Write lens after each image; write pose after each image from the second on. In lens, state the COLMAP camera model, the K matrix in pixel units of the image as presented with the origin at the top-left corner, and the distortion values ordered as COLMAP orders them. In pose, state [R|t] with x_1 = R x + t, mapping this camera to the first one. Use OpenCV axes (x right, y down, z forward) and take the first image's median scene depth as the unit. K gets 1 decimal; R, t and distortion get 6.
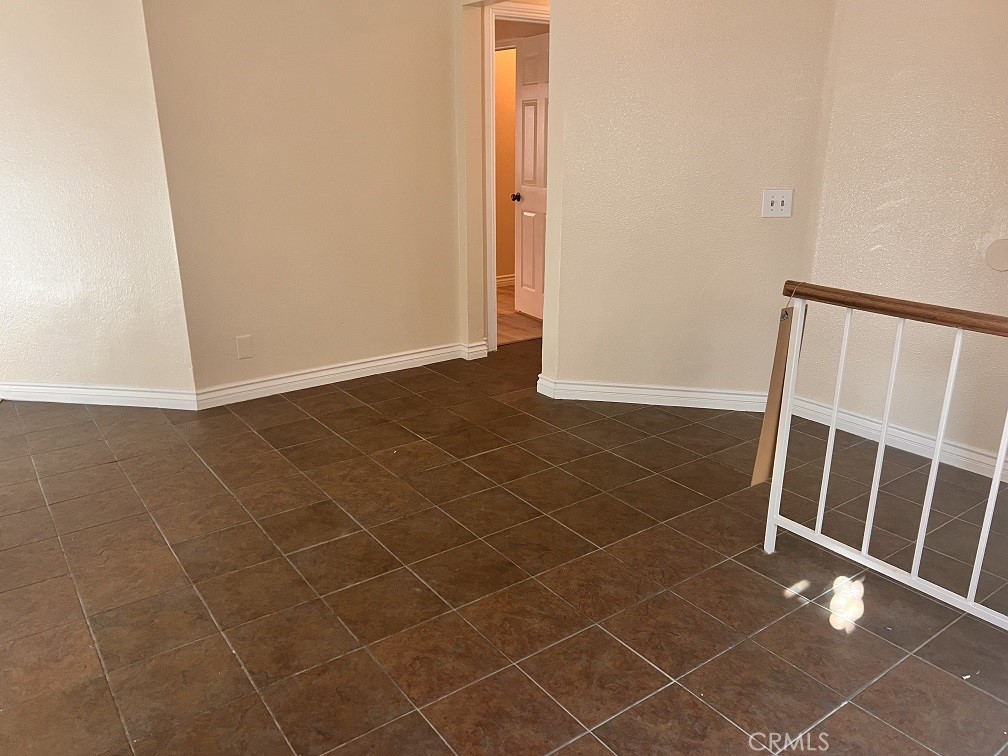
lens RADIAL K [[758.5, 0, 503.9], [0, 758.5, 378.4], [0, 0, 1]] dist [0.007166, -0.008071]
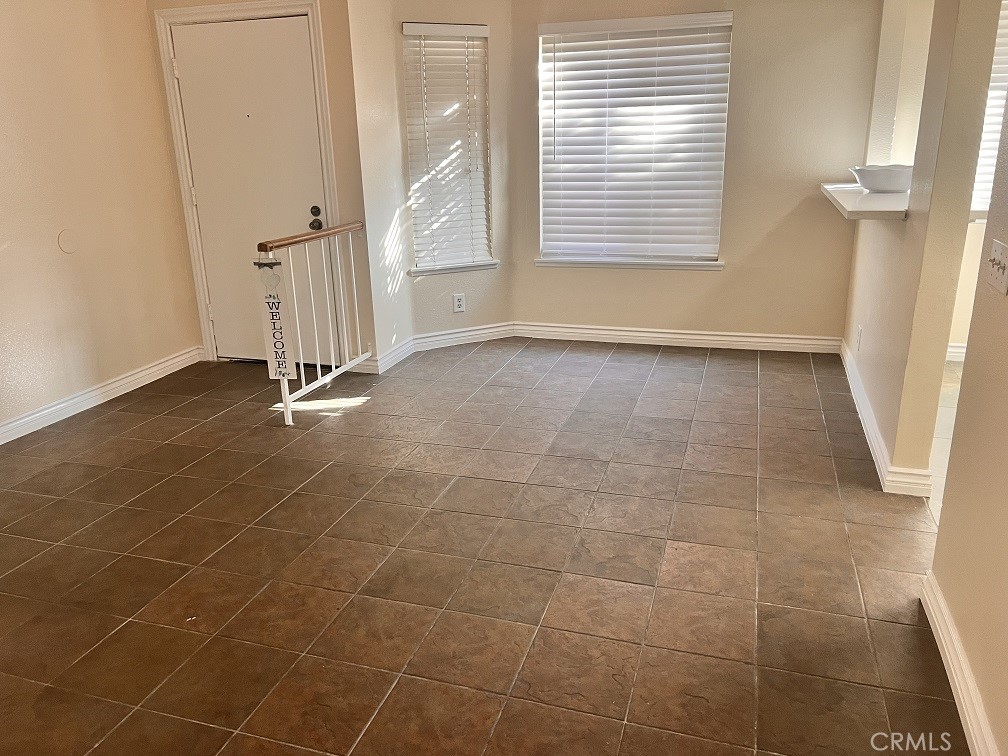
lens RADIAL K [[758.5, 0, 508.4], [0, 758.5, 377.1], [0, 0, 1]] dist [0.007166, -0.008071]
pose [[-0.593165, -0.235460, 0.769879, -0.813510], [0.263553, 0.846792, 0.462042, -0.337555], [-0.760720, 0.476971, -0.440231, 1.016596]]
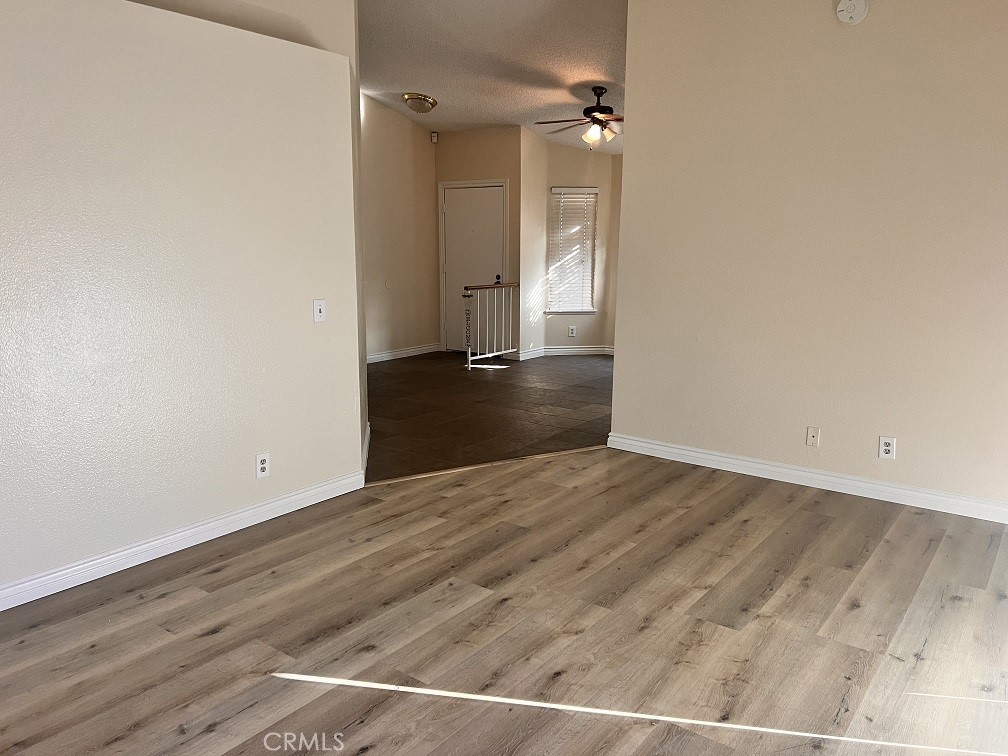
lens RADIAL K [[758.5, 0, 501.5], [0, 758.5, 379.0], [0, 0, 1]] dist [0.007166, -0.008071]
pose [[-0.292942, -0.181537, 0.938738, -2.227129], [0.286771, 0.919927, 0.267388, -0.451857], [-0.912112, 0.347532, -0.217425, 1.270979]]
